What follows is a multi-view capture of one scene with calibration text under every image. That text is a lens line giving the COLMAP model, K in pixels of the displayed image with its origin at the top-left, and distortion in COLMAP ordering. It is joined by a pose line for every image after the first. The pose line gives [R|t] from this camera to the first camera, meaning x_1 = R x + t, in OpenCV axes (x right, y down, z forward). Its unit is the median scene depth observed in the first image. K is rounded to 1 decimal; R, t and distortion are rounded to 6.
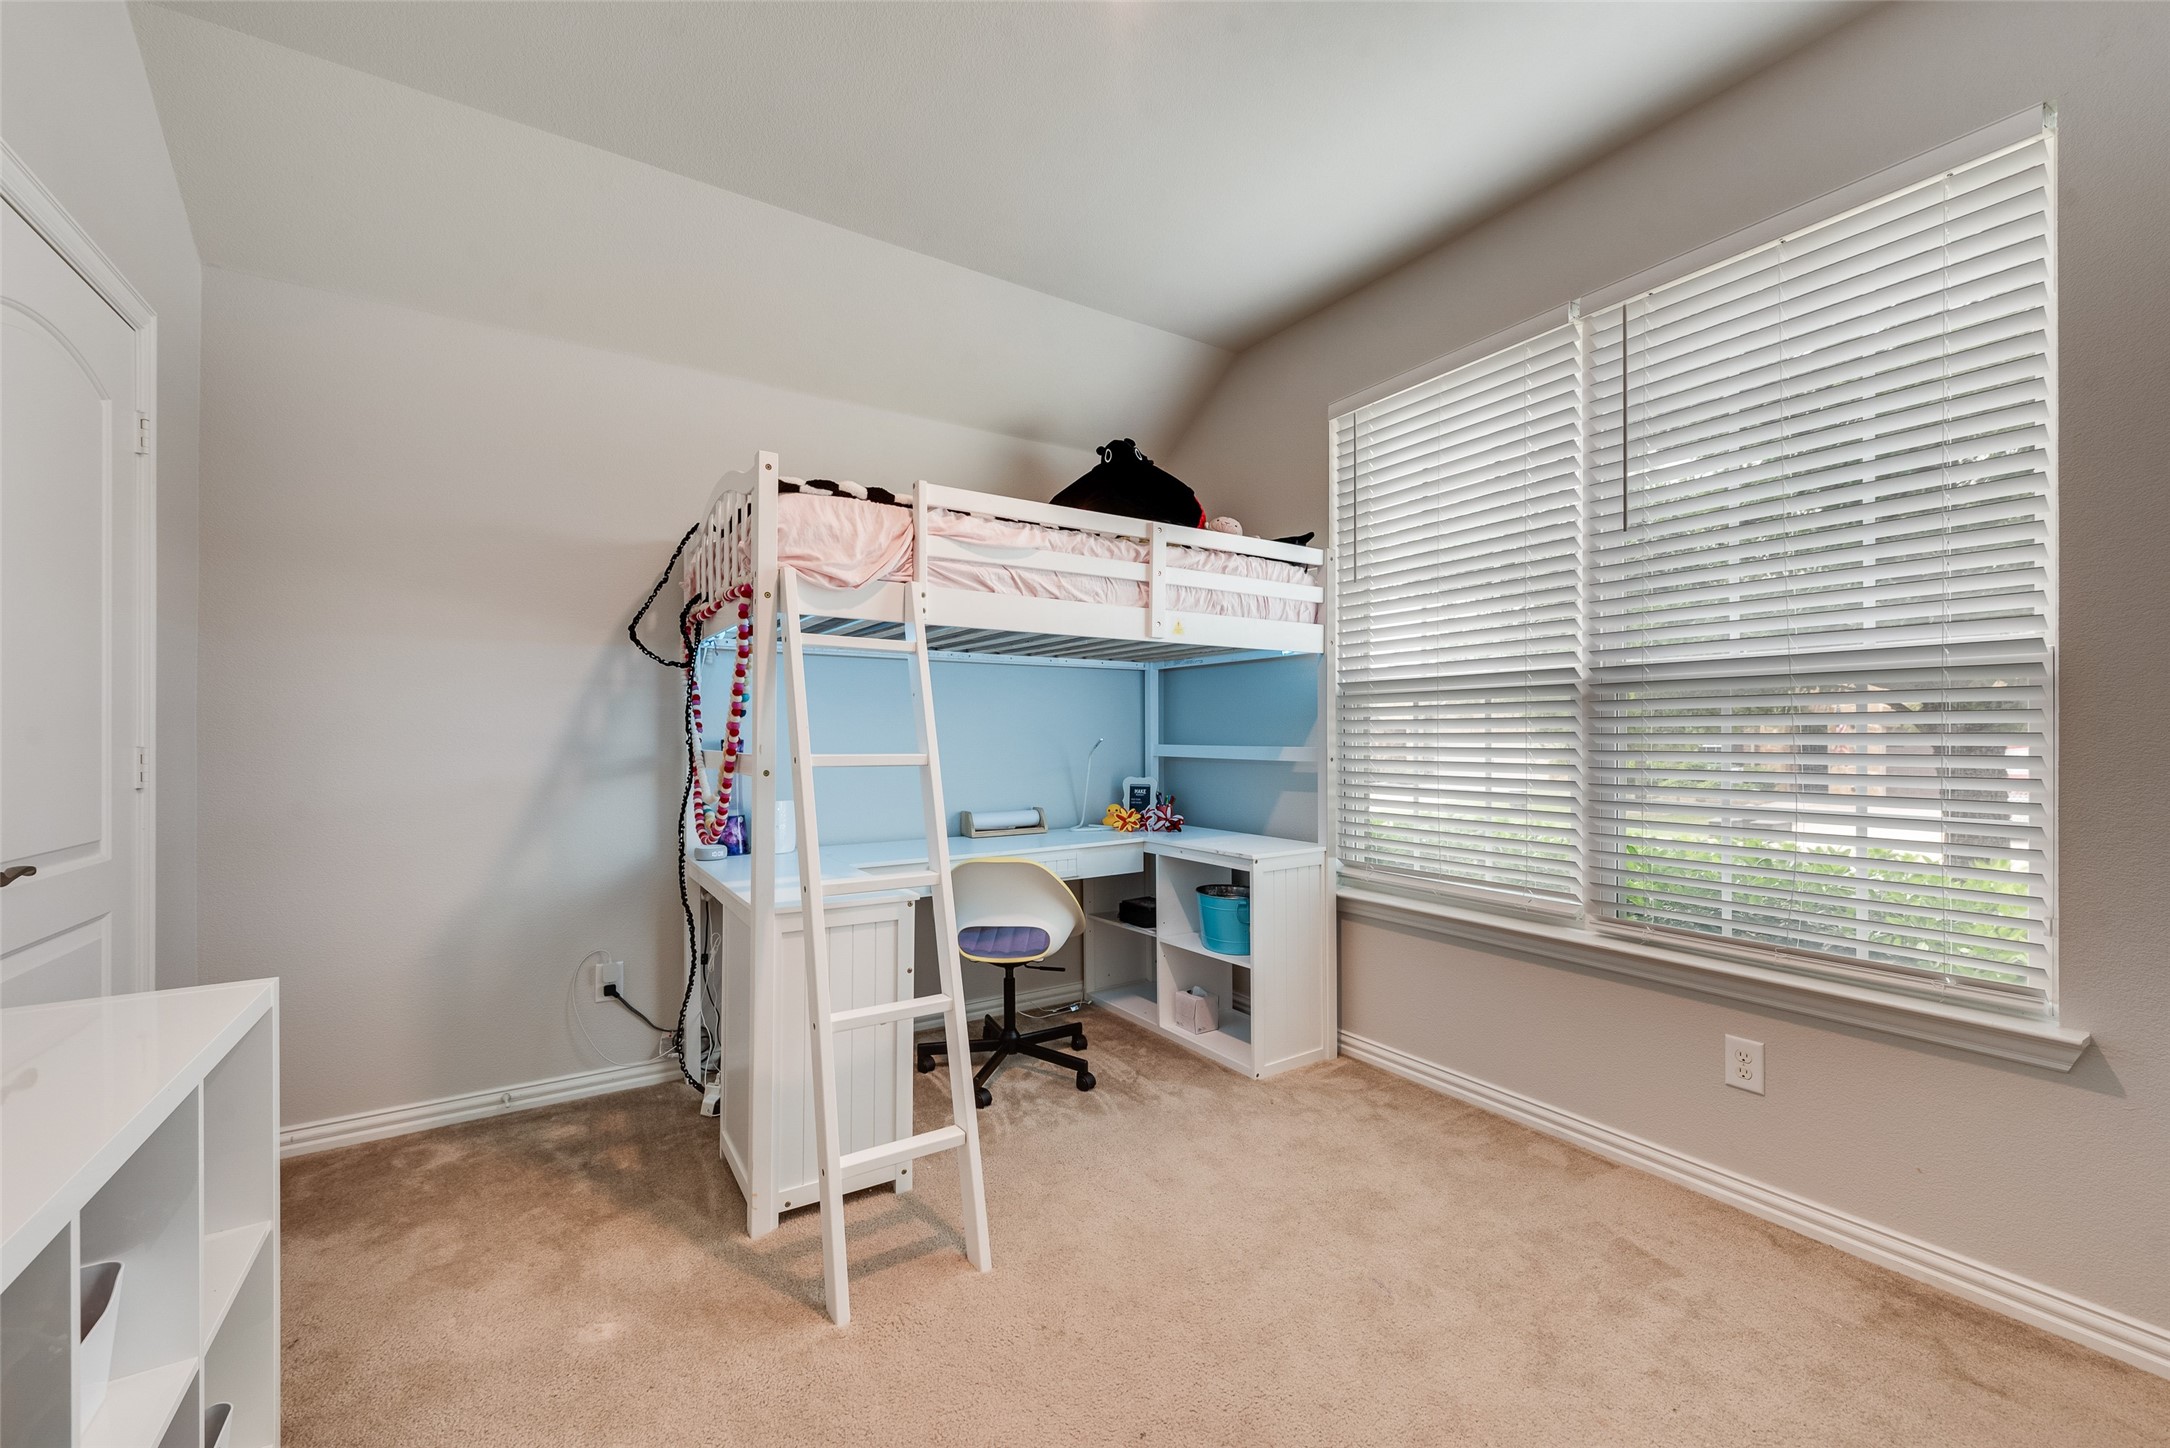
lens RADIAL K [[838.9, 0, 1071.3], [0, 838.9, 730.2], [0, 0, 1]] dist [0.019997, -0.007632]
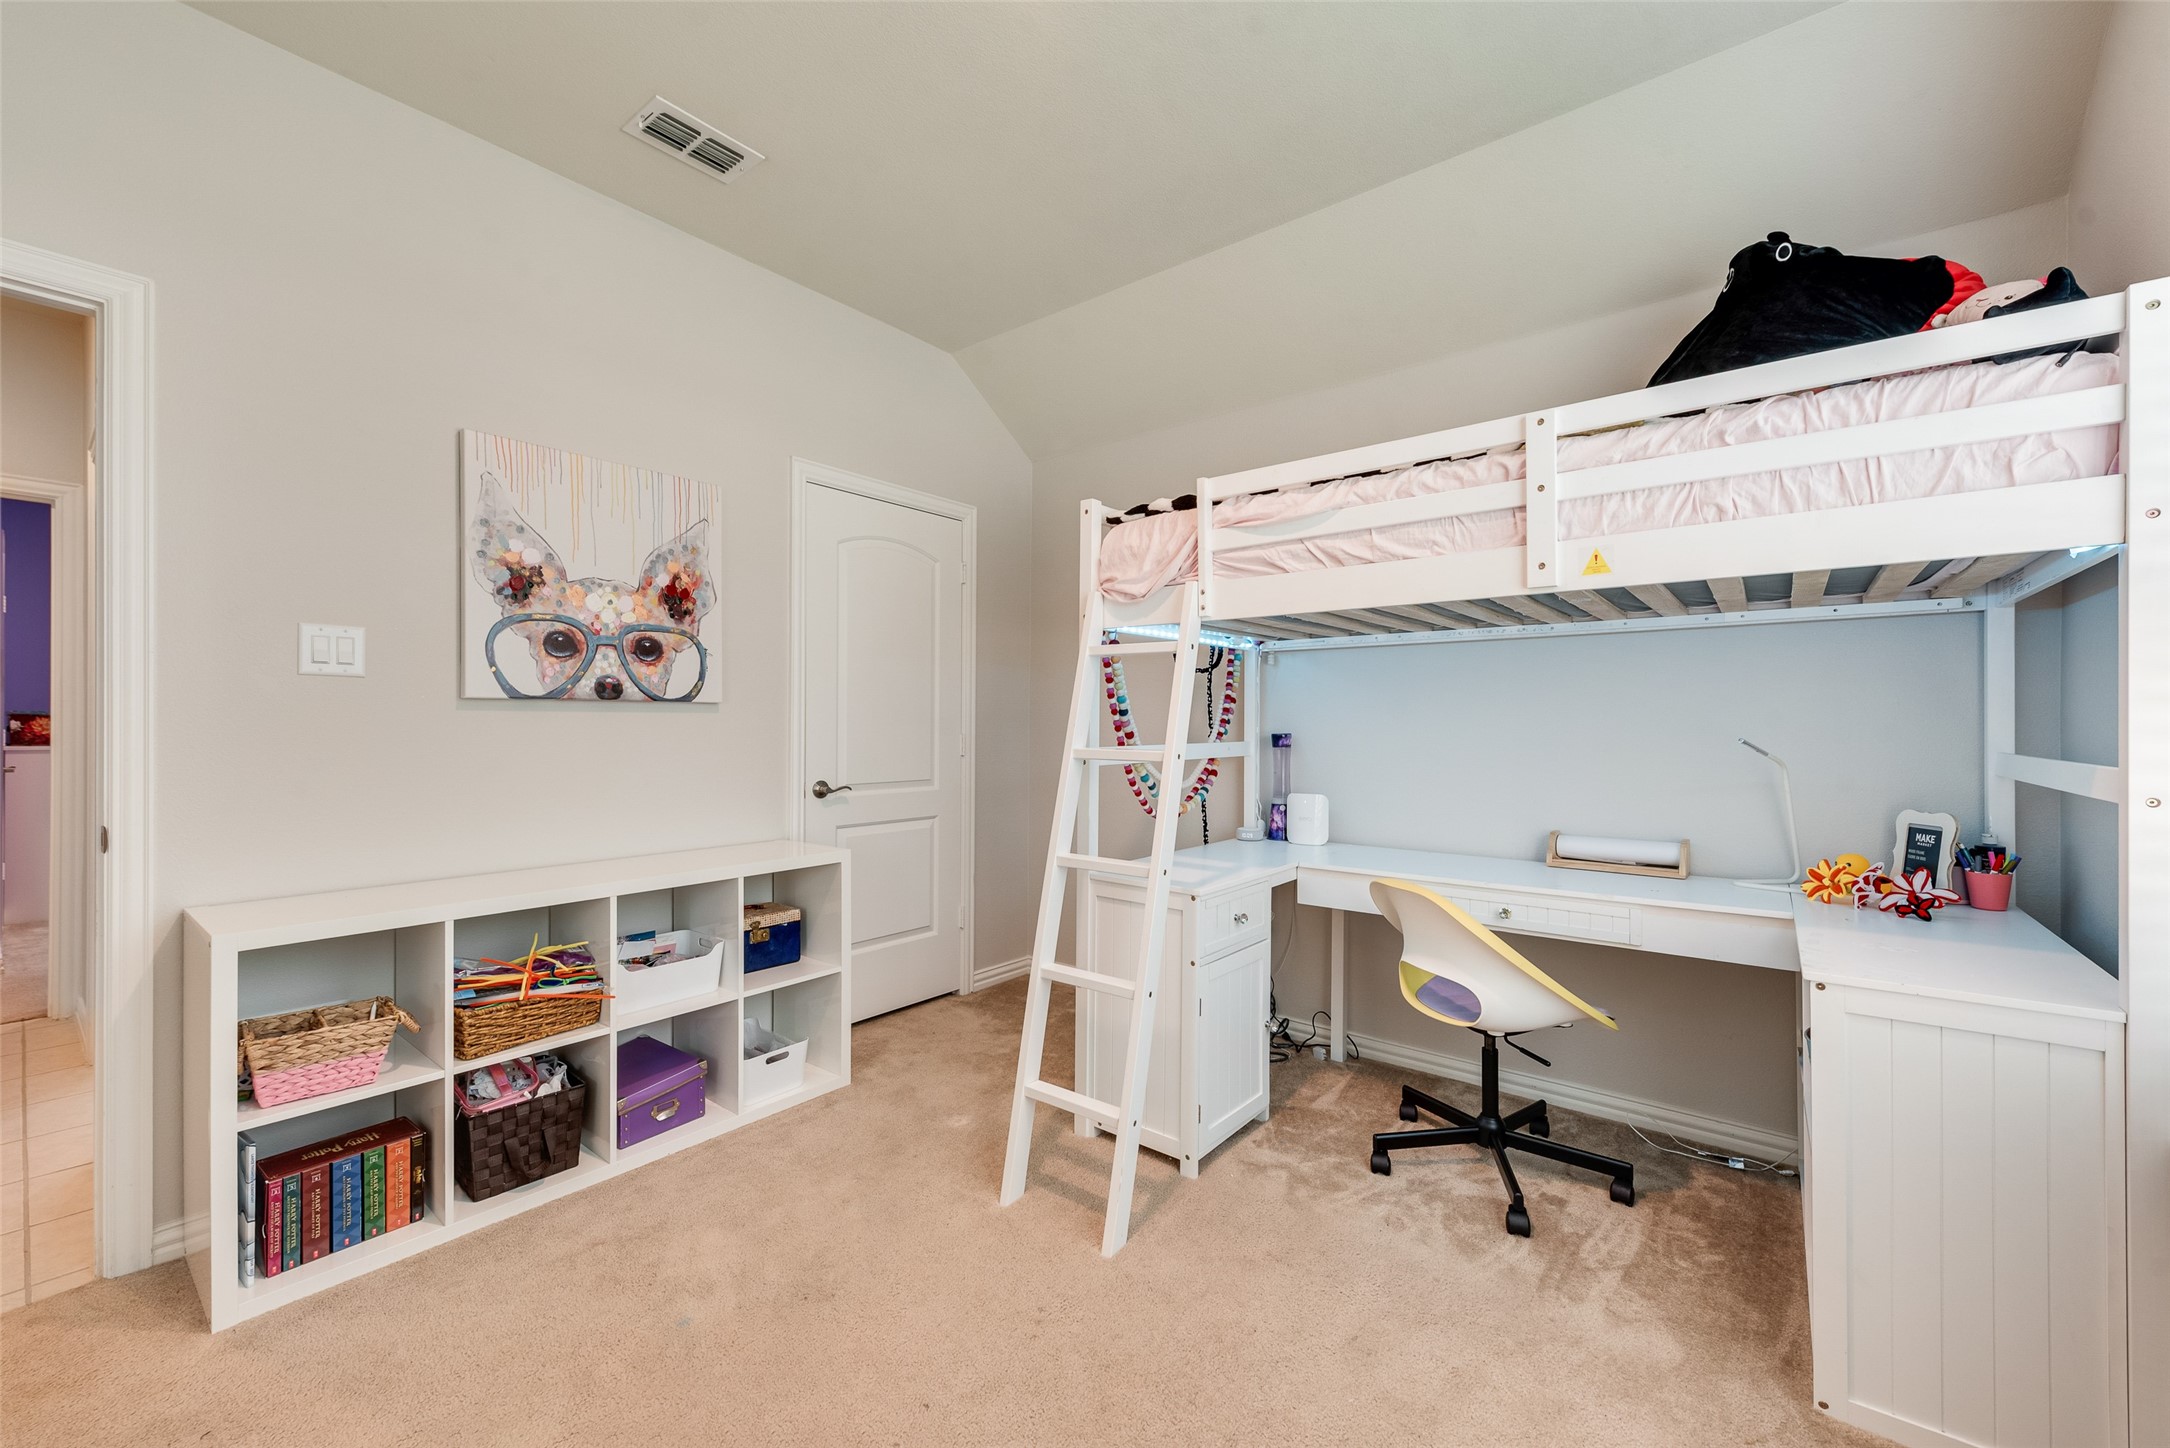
lens RADIAL K [[849.1, 0, 1071.1], [0, 849.1, 721.4], [0, 0, 1]] dist [0.003954, -0.000181]
pose [[0.330259, -0.000212, -0.943890, 0.590146], [0.004998, 0.999986, 0.001524, -0.008243], [0.943877, -0.005221, 0.330256, 0.423426]]
